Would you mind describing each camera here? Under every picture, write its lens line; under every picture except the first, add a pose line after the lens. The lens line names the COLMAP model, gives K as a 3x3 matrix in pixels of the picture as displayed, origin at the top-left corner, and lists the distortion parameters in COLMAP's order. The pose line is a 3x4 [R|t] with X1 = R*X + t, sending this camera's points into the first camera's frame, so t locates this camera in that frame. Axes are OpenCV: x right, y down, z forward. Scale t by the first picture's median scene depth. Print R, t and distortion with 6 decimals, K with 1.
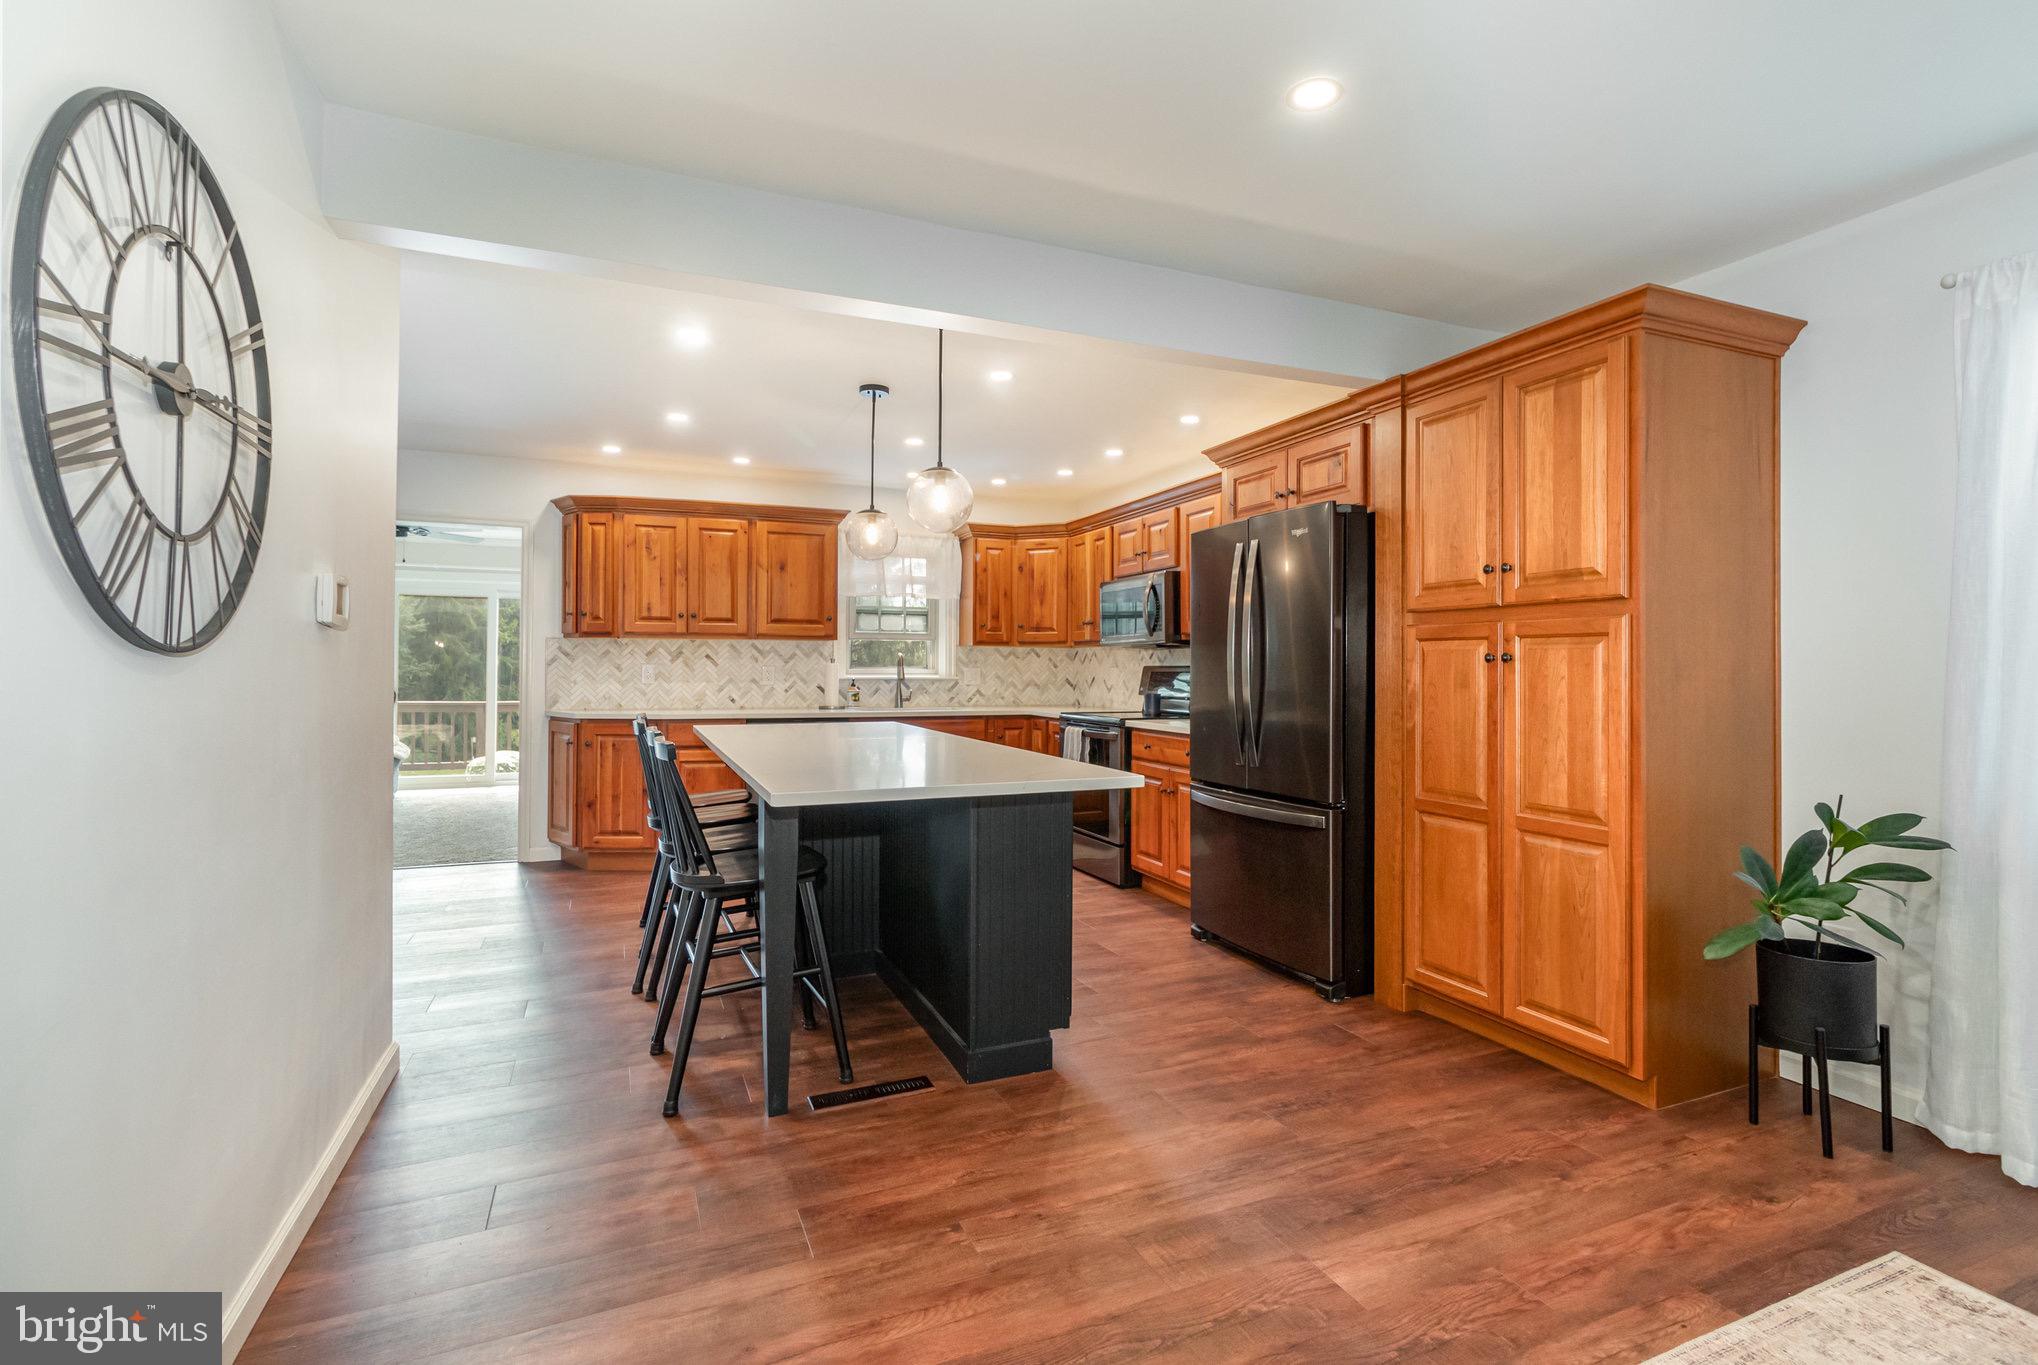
lens RADIAL K [[947.2, 0, 1013.3], [0, 947.2, 646.4], [0, 0, 1]] dist [0.000050, 0.000115]
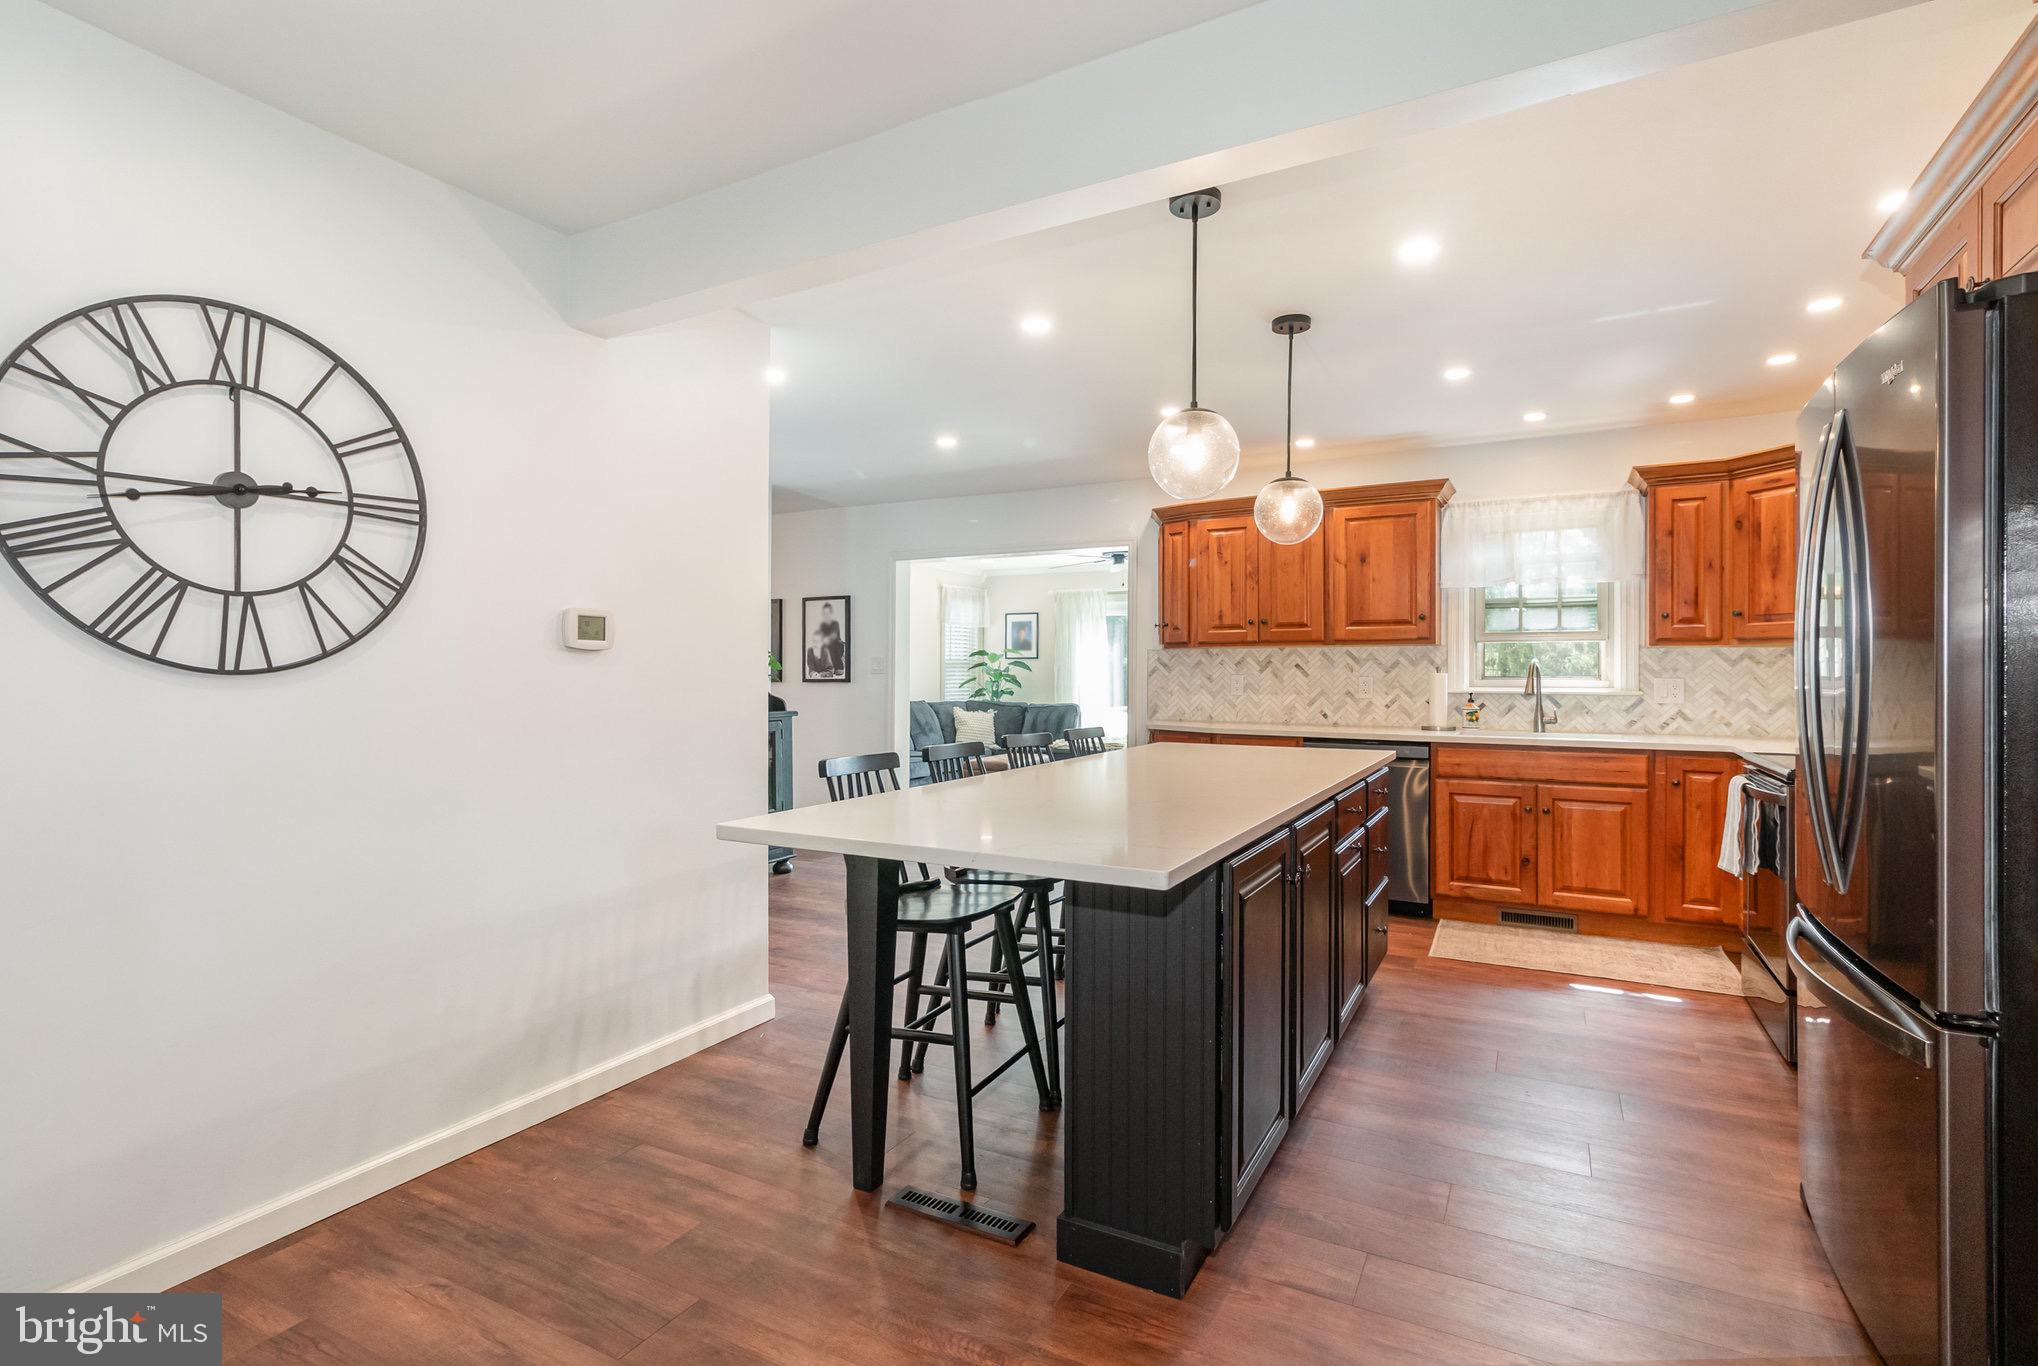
lens RADIAL K [[954.7, 0, 1041.4], [0, 954.7, 659.9], [0, 0, 1]] dist [0.000676, 0.000157]
pose [[0.628760, -0.014085, -0.777472, 0.230381], [0.018952, 0.999817, -0.002786, 0.002799], [0.777368, -0.012983, 0.628912, 0.238949]]
